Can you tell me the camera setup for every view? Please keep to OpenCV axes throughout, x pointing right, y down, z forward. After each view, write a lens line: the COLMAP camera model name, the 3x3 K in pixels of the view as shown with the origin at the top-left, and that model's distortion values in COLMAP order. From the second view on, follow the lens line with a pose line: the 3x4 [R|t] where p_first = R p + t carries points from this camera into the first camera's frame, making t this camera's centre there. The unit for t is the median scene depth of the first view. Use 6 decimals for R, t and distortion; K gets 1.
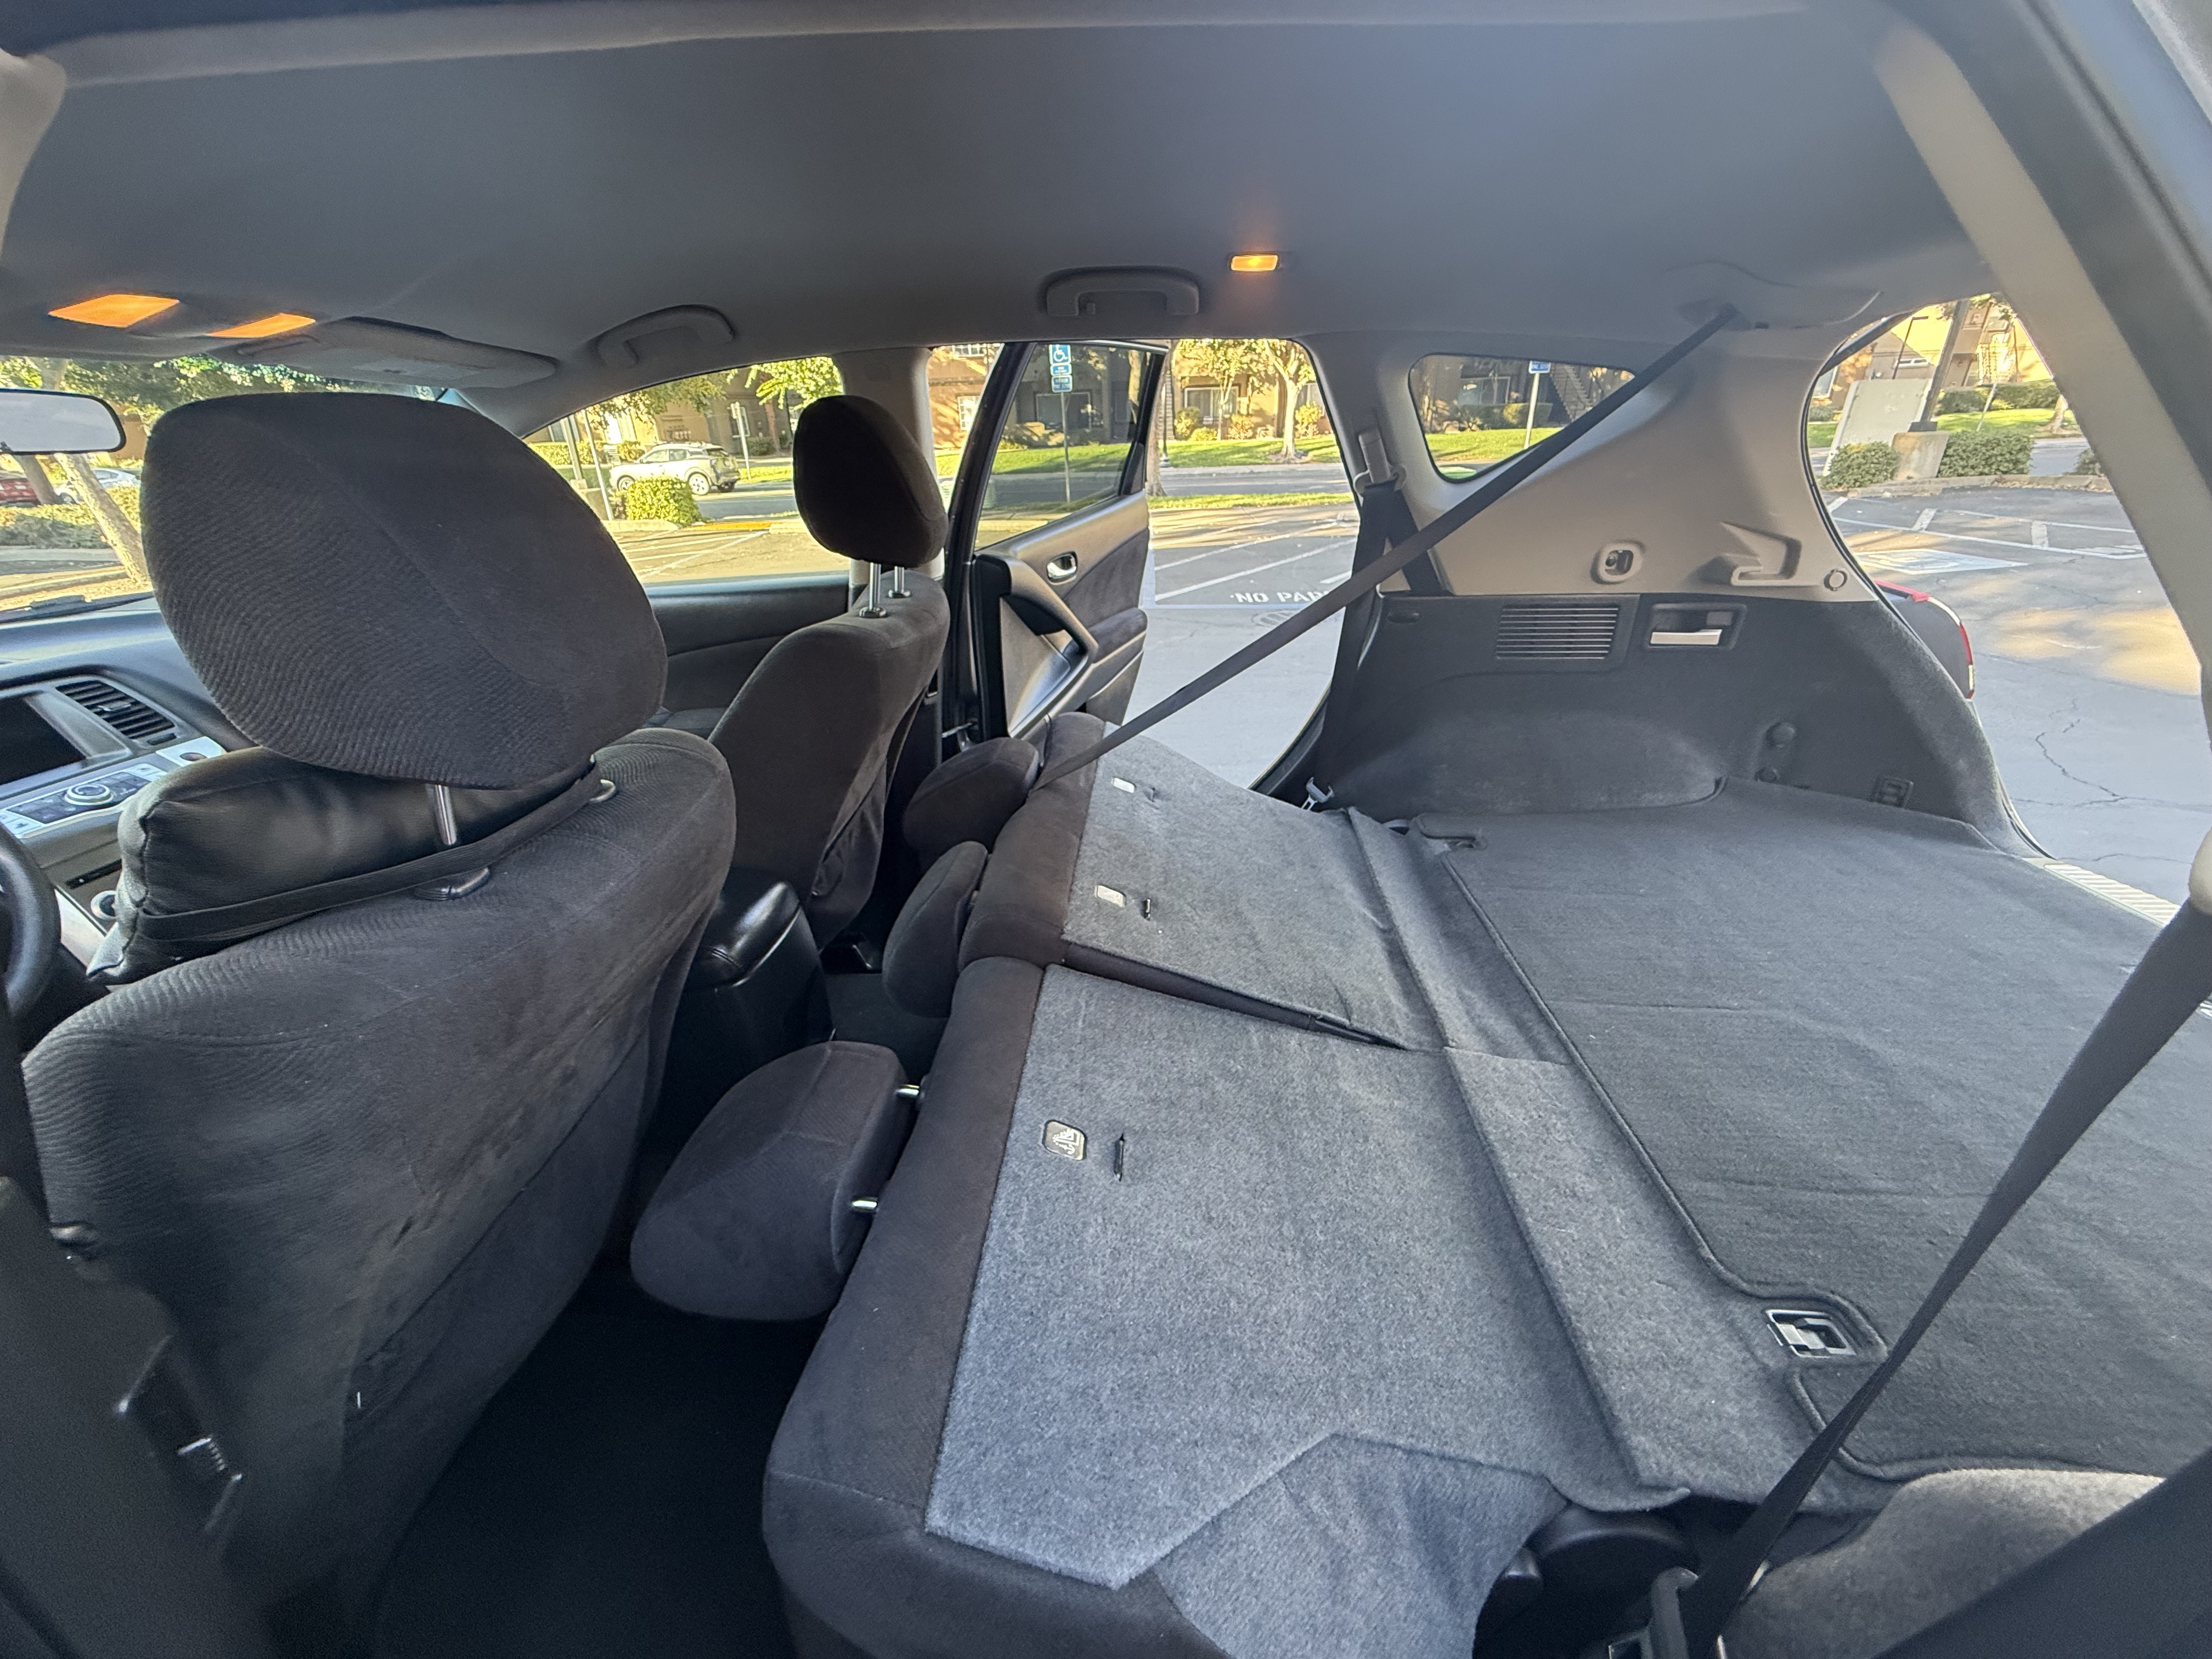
lens RADIAL K [[891.4, 0, 1101.6], [0, 891.4, 829.1], [0, 0, 1]] dist [0.001202, 0.000006]
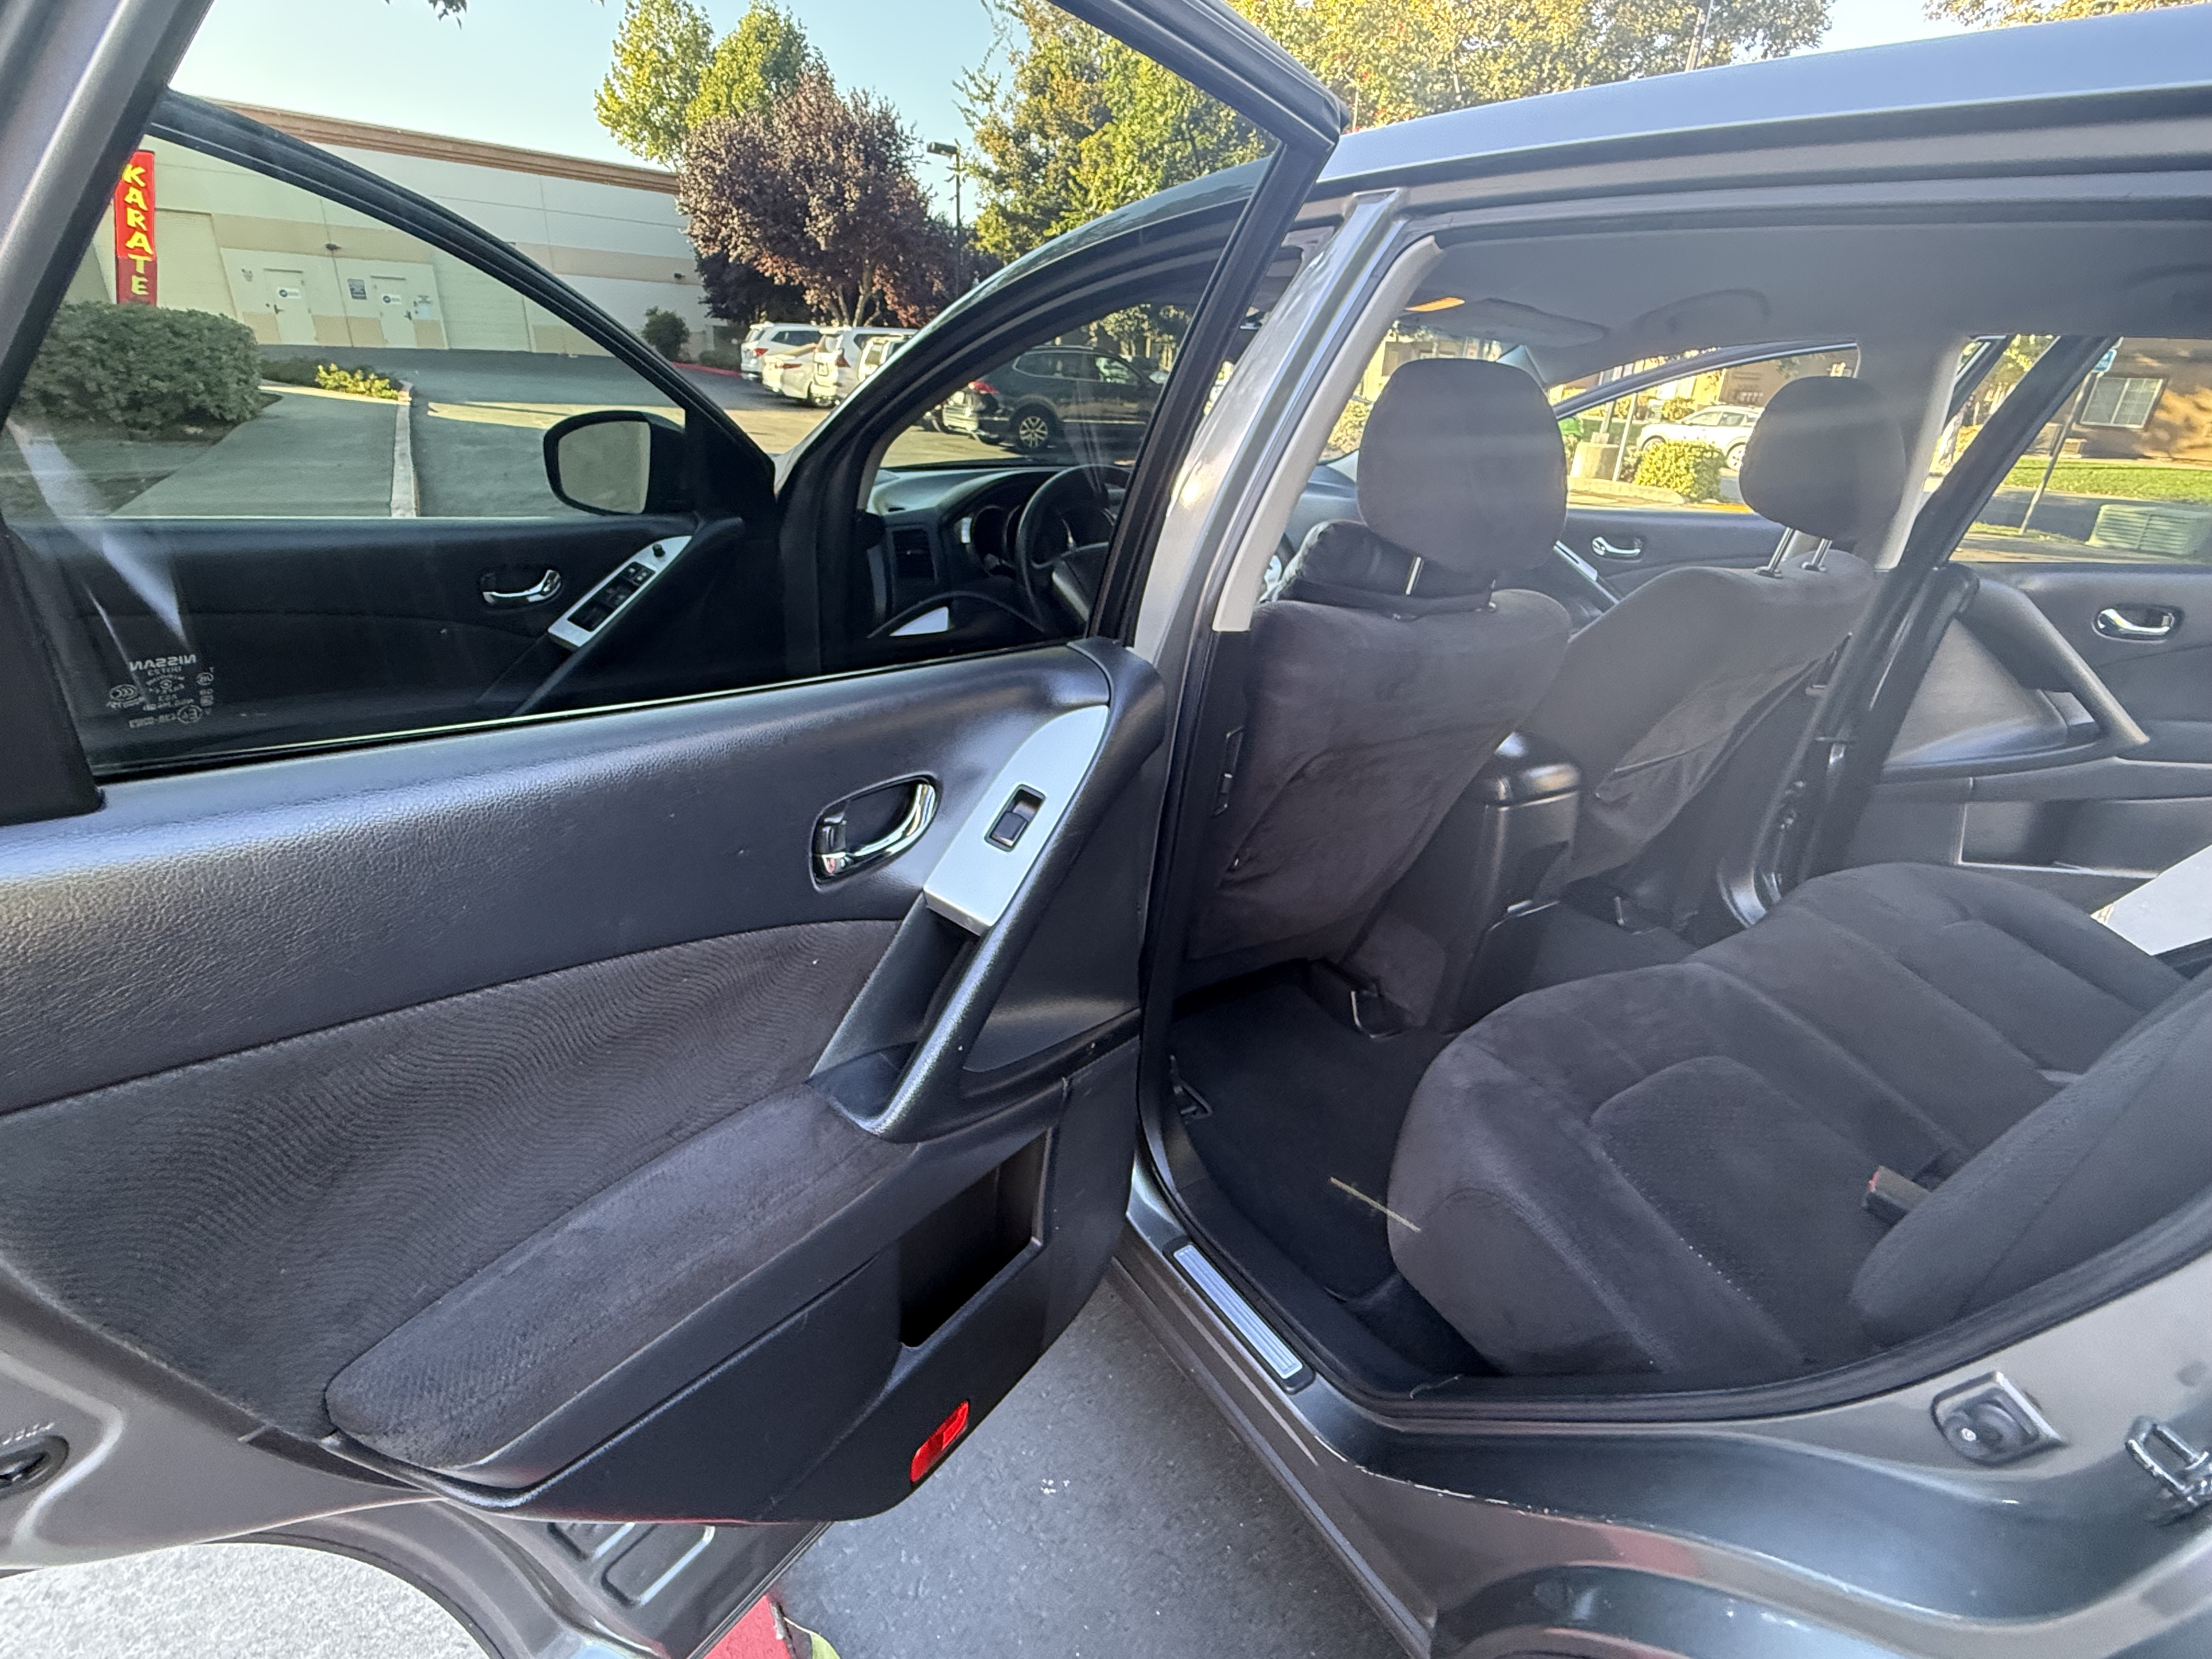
lens RADIAL K [[1077.6, 0, 1091.3], [0, 1077.6, 833.9], [0, 0, 1]] dist [0.002104, -0.001554]
pose [[0.598676, 0.383923, -0.702986, 0.159618], [-0.401138, 0.903363, 0.151738, 0.095158], [0.693307, 0.191152, 0.694828, -0.228073]]
